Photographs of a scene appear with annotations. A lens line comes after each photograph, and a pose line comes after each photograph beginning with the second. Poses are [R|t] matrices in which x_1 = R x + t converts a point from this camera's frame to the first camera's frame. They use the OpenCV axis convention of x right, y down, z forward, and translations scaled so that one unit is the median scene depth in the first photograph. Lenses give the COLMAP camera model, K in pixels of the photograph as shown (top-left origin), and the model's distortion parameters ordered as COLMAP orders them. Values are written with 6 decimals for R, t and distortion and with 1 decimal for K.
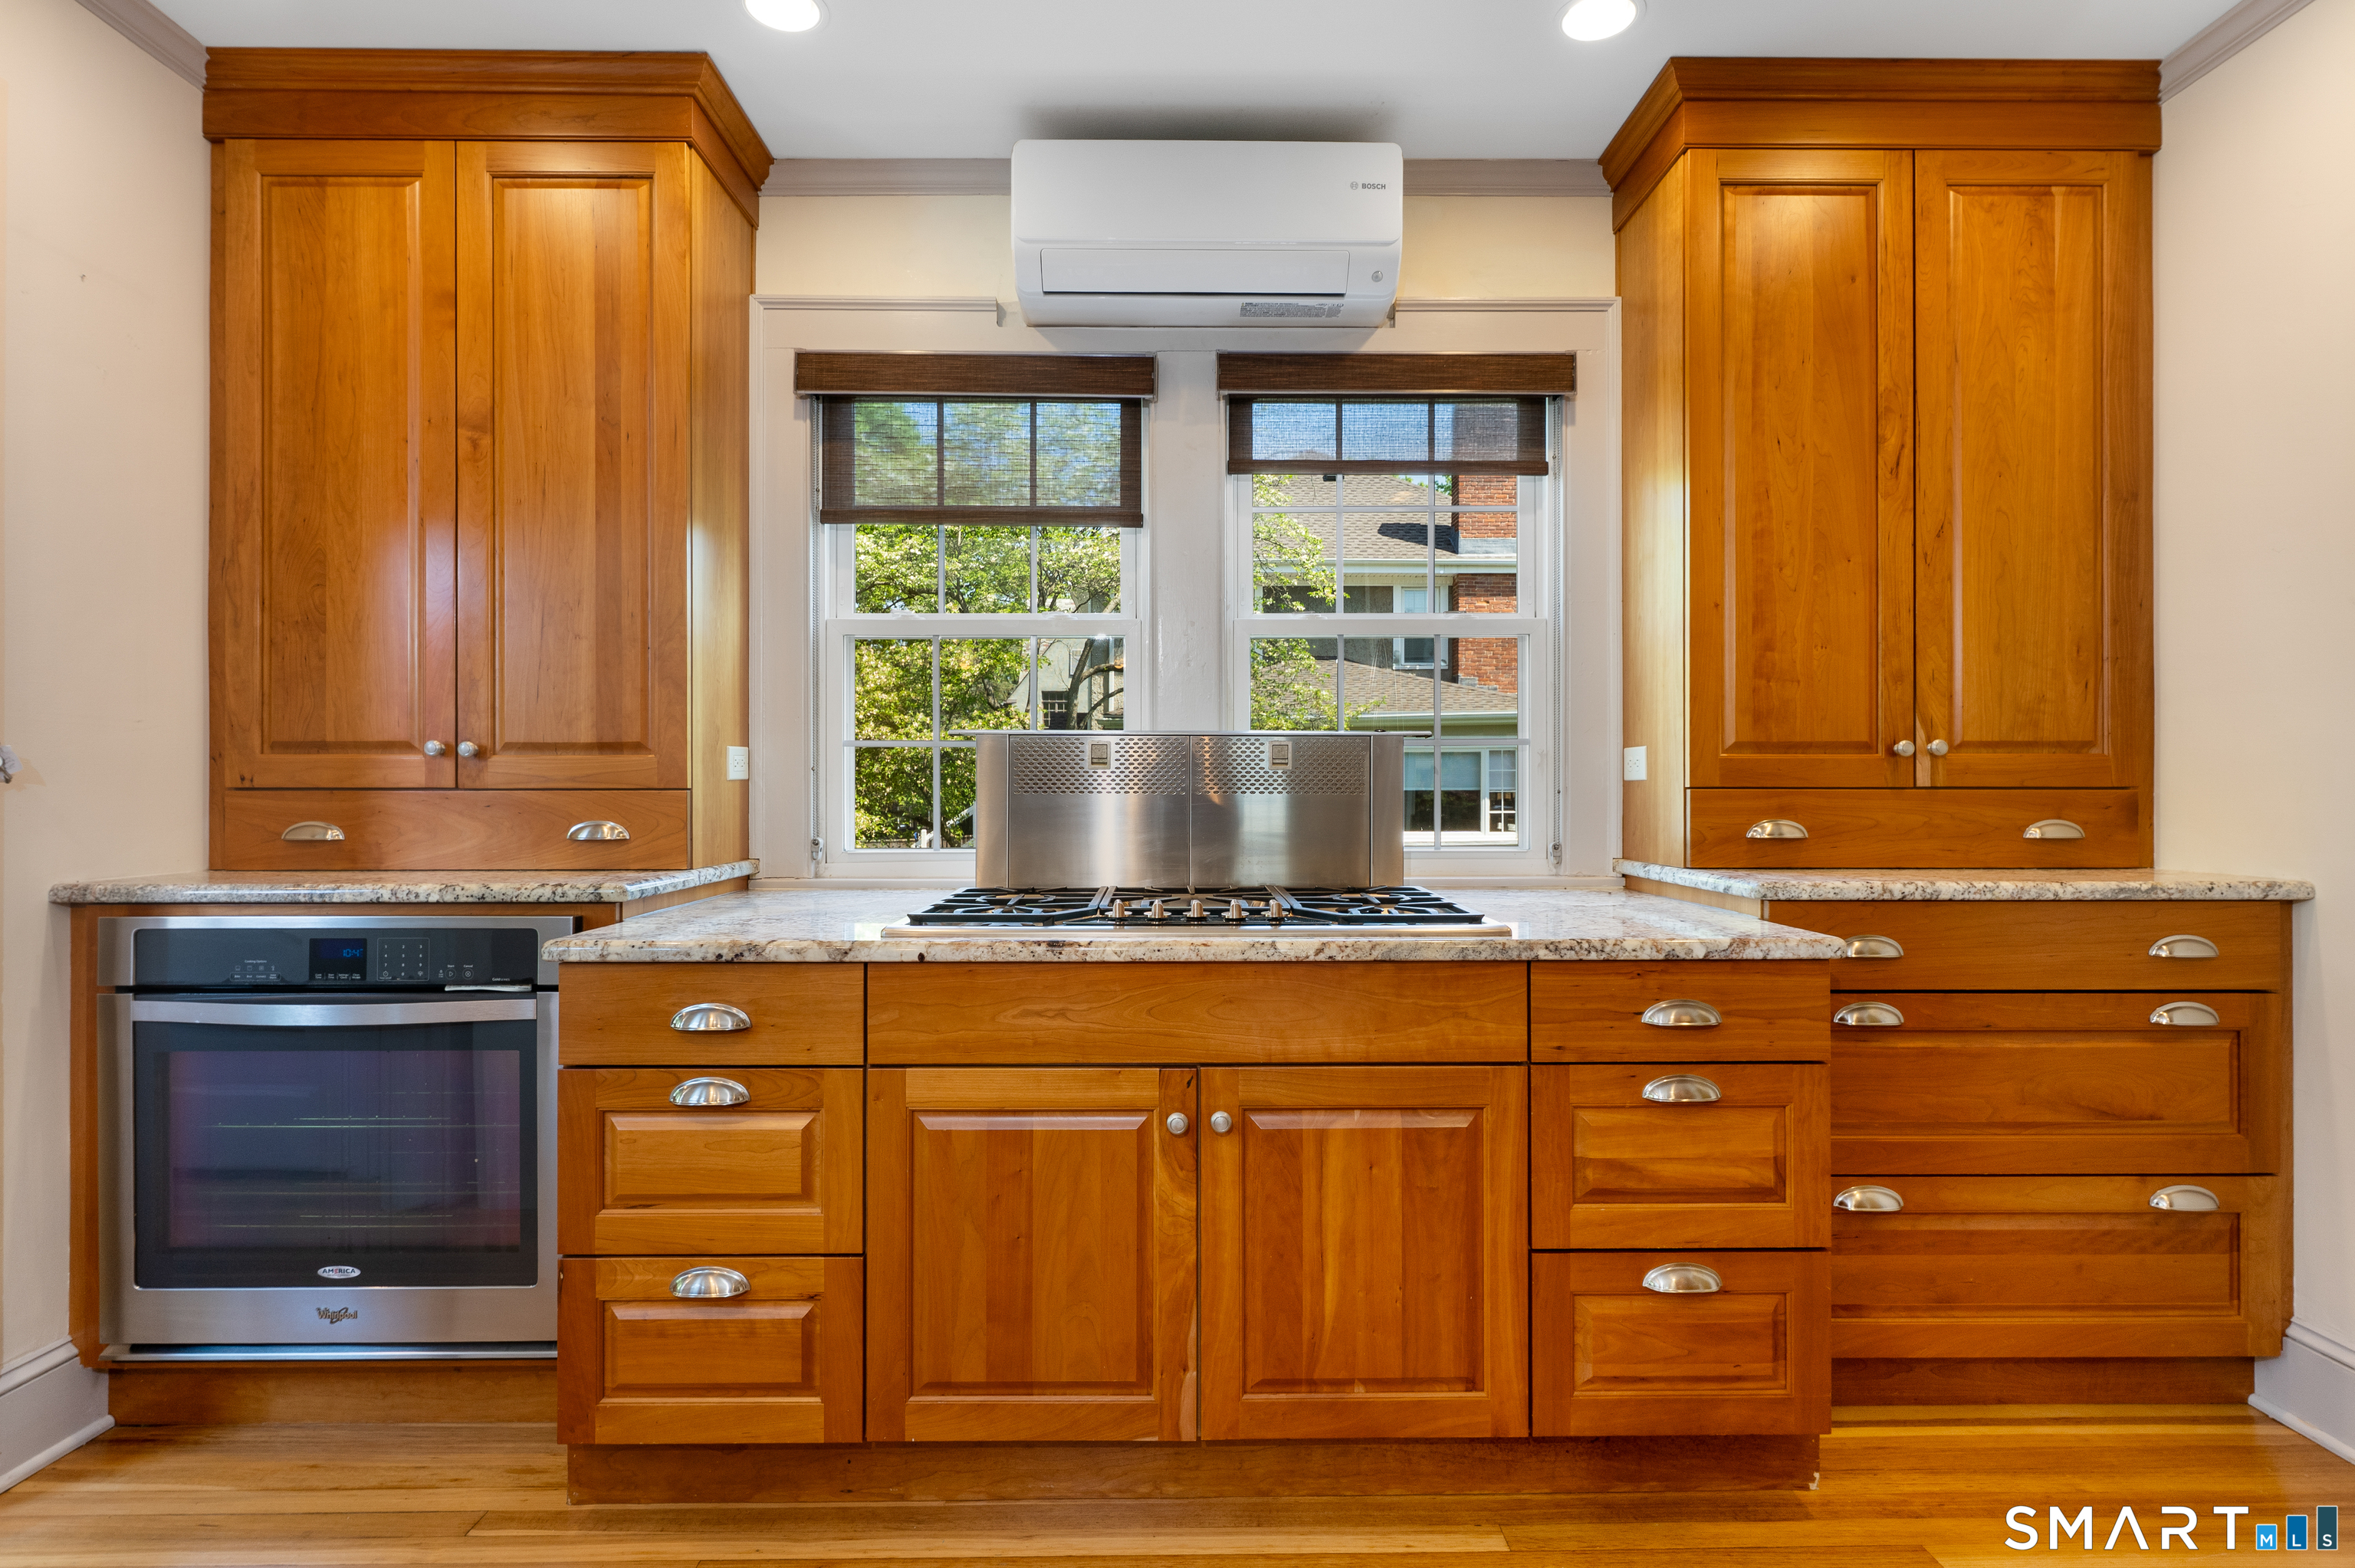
lens RADIAL K [[1186.5, 0, 1171.5], [0, 1186.5, 789.8], [0, 0, 1]] dist [-0.002318, -0.000394]
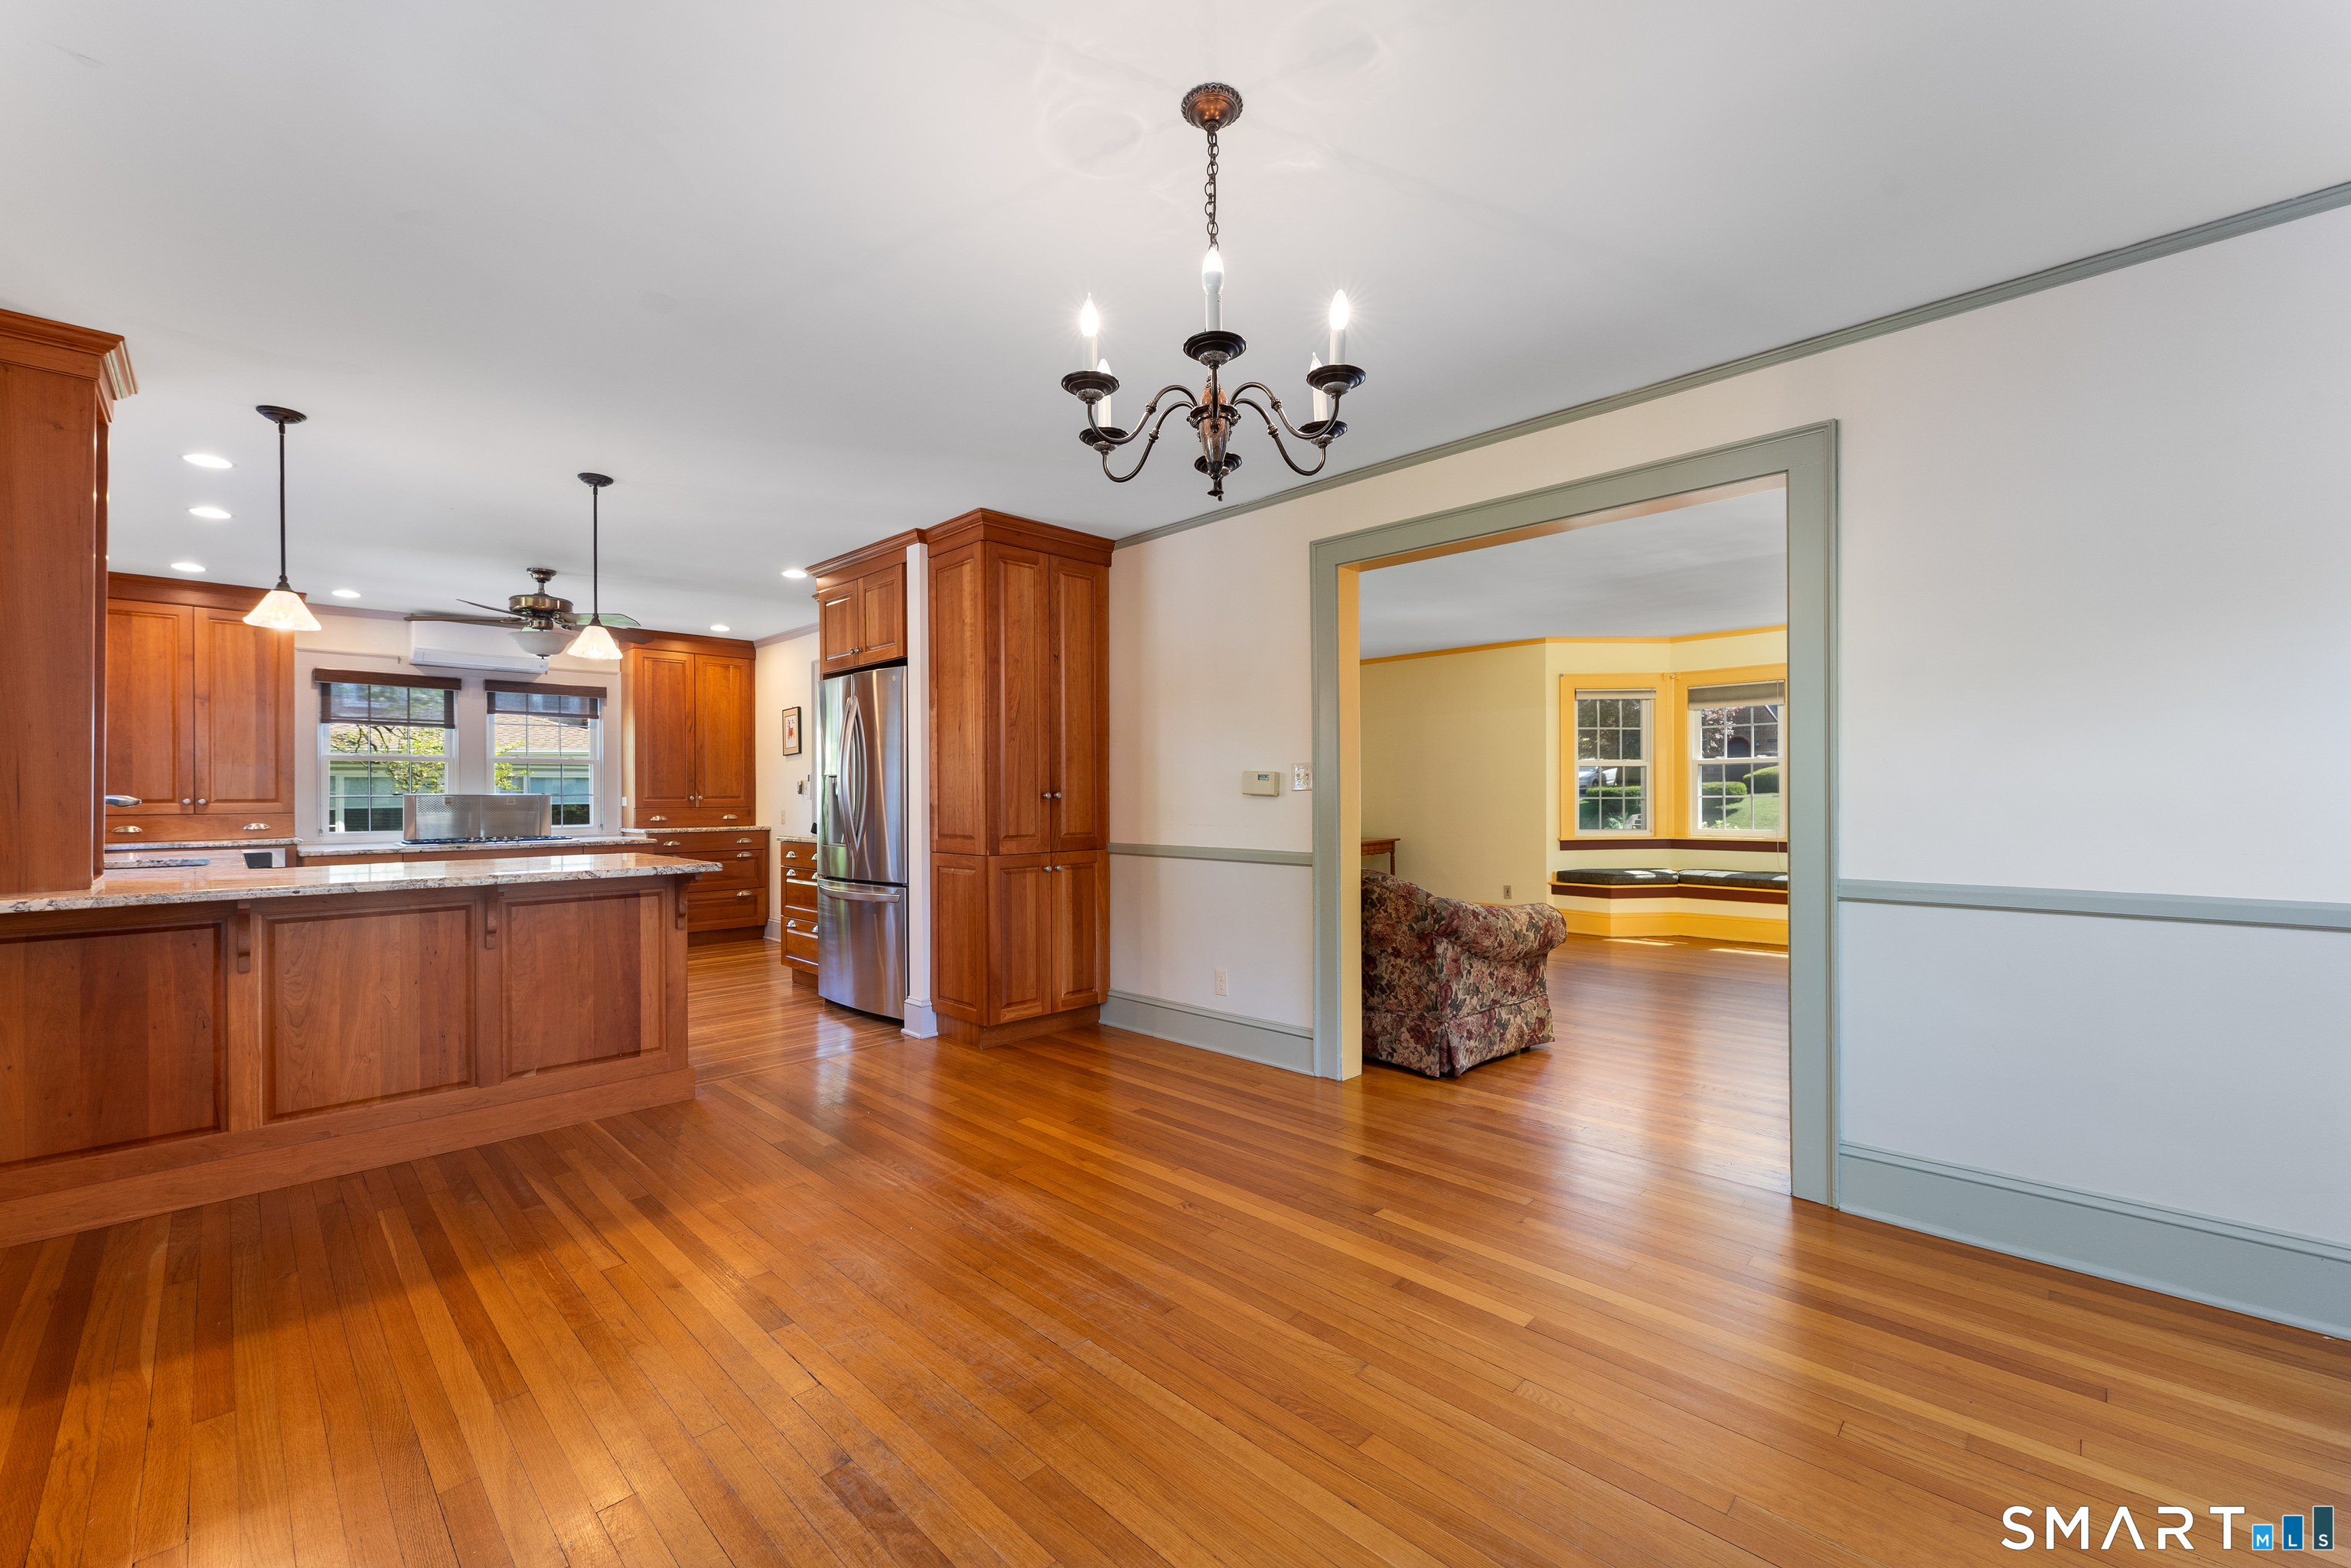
lens RADIAL K [[945.5, 0, 1175.5], [0, 945.5, 784.0], [0, 0, 1]] dist [0.002010, 0.000057]
pose [[0.704539, 0.003192, 0.709658, -0.575654], [0.009441, 0.999859, -0.013870, -0.022894], [-0.709602, 0.016472, 0.704410, -2.695833]]
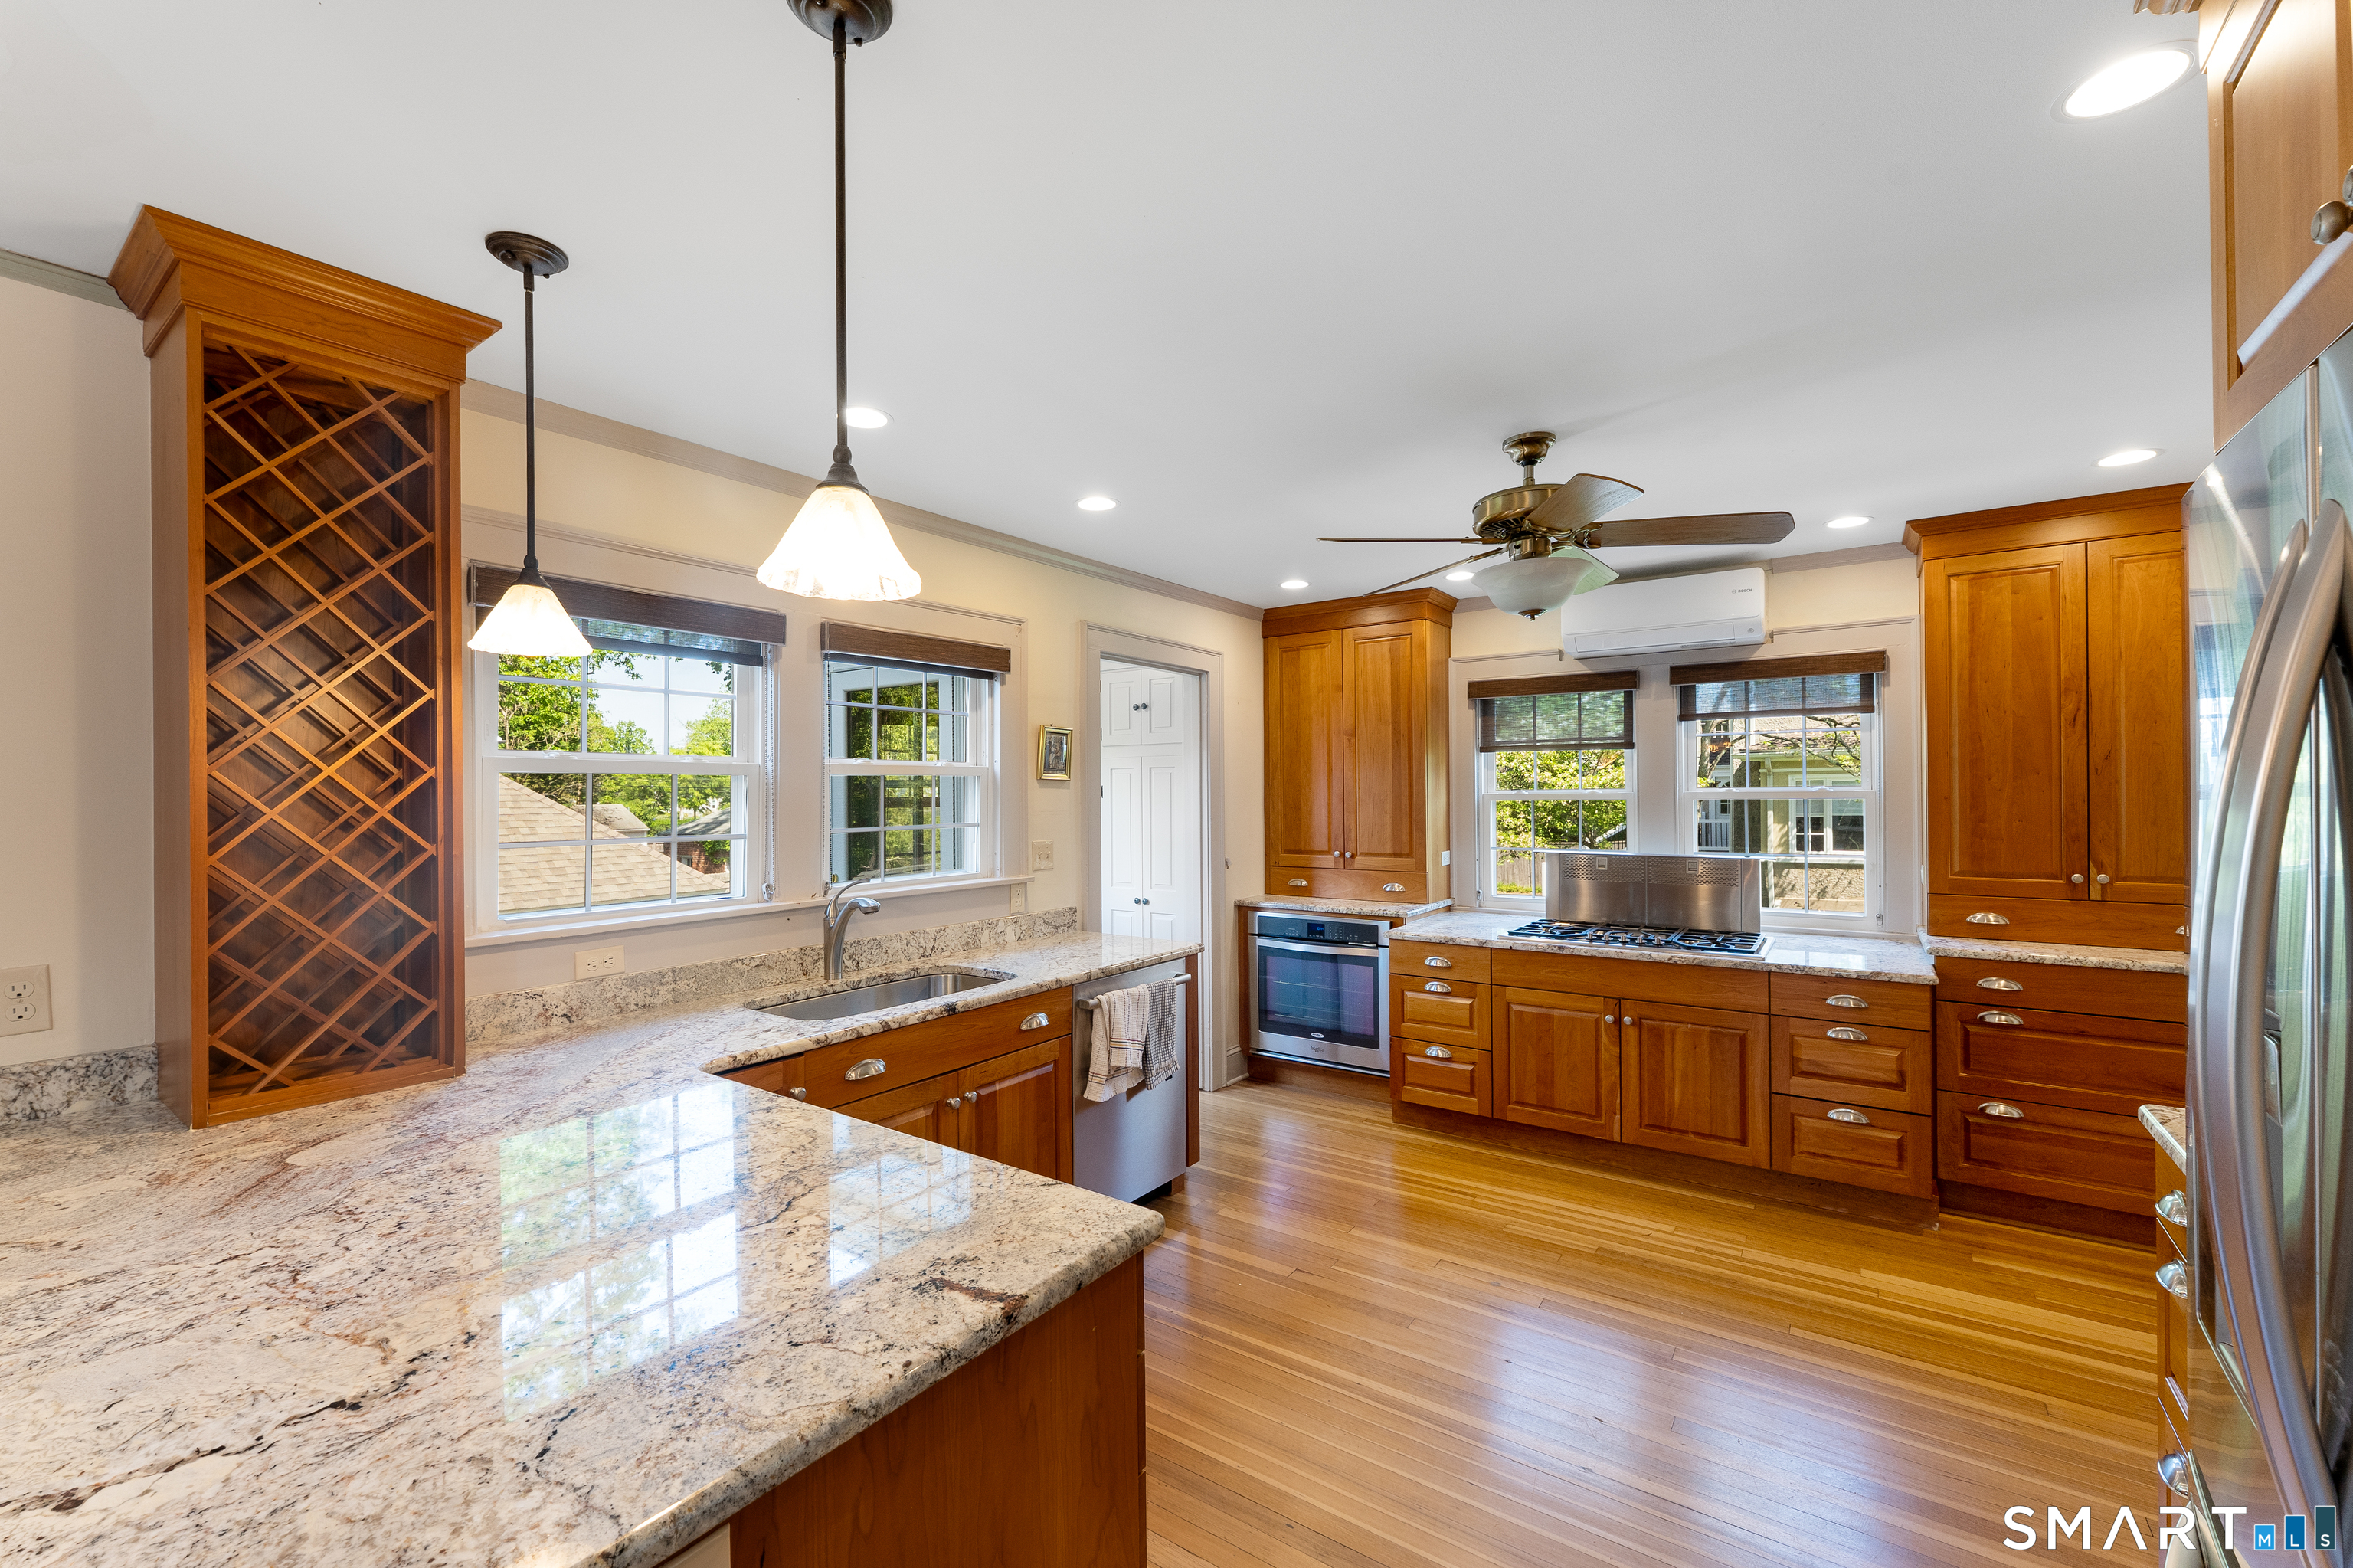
lens RADIAL K [[946.4, 0, 1176.5], [0, 946.4, 784.0], [0, 0, 1]] dist [0.002010, 0.000057]
pose [[0.810206, -0.012679, -0.586009, 0.368682], [0.006350, 0.999897, -0.012854, -0.175703], [0.586111, 0.006693, 0.810203, -1.014251]]
